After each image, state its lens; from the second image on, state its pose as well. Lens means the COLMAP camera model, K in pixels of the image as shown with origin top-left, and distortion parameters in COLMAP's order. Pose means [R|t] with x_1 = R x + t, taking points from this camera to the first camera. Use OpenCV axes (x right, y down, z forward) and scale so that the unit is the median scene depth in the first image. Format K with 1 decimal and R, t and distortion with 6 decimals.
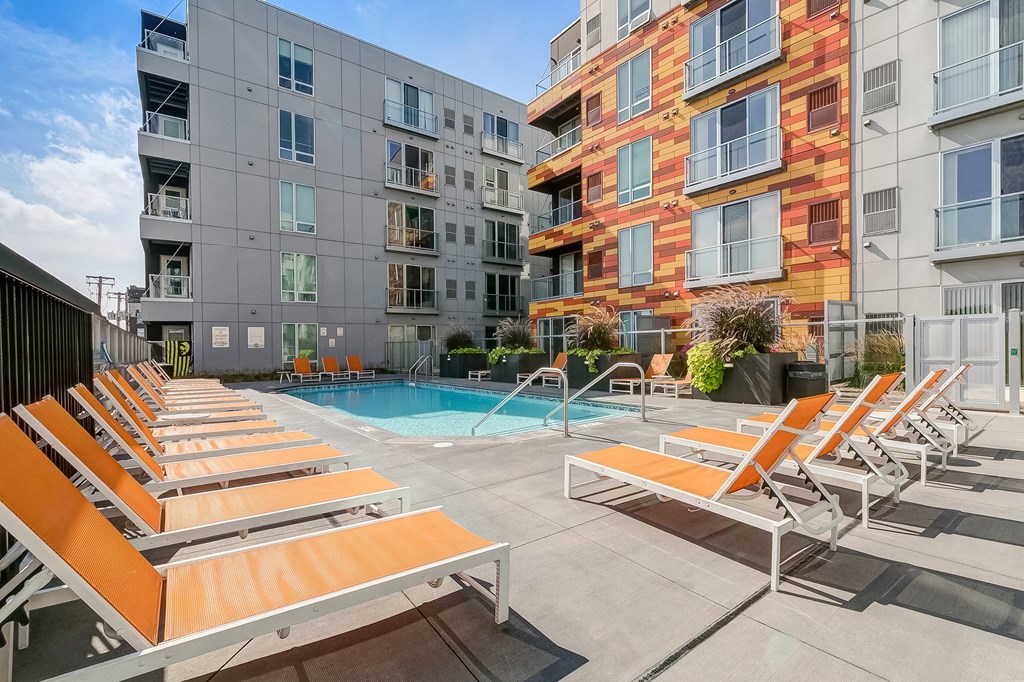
lens RADIAL K [[462.4, 0, 505.8], [0, 462.4, 344.7], [0, 0, 1]] dist [-0.003145, -0.000395]
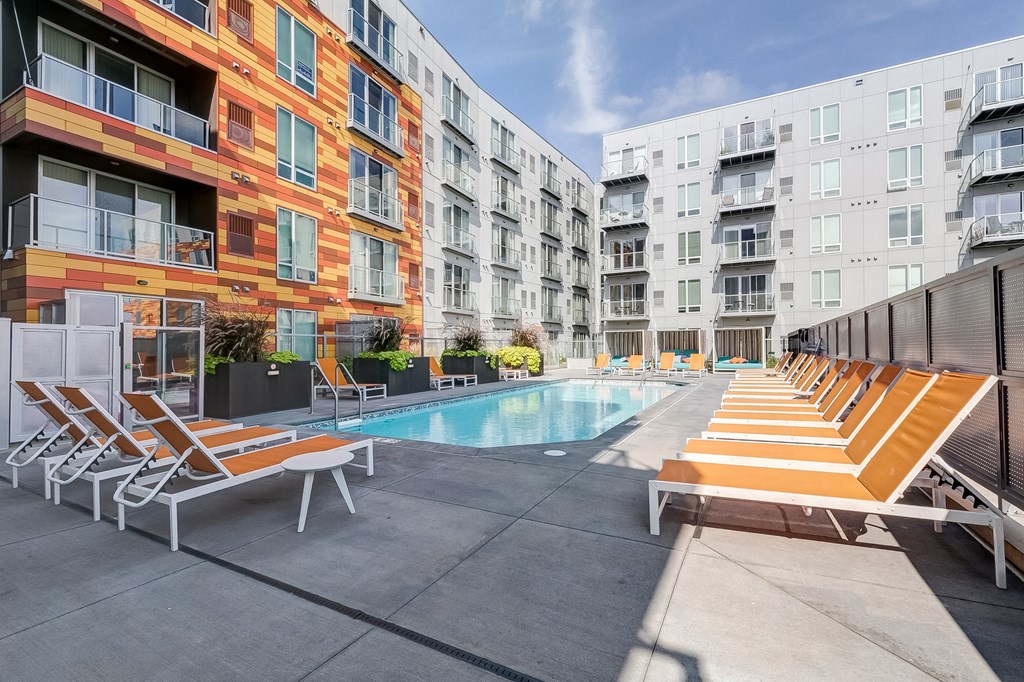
lens RADIAL K [[462.4, 0, 505.8], [0, 462.4, 344.7], [0, 0, 1]] dist [-0.003145, -0.000395]
pose [[-0.438567, 0.032631, 0.898106, -0.681745], [0.013814, 0.999467, -0.029568, 0.021817], [-0.898592, -0.000561, -0.438785, 1.068129]]
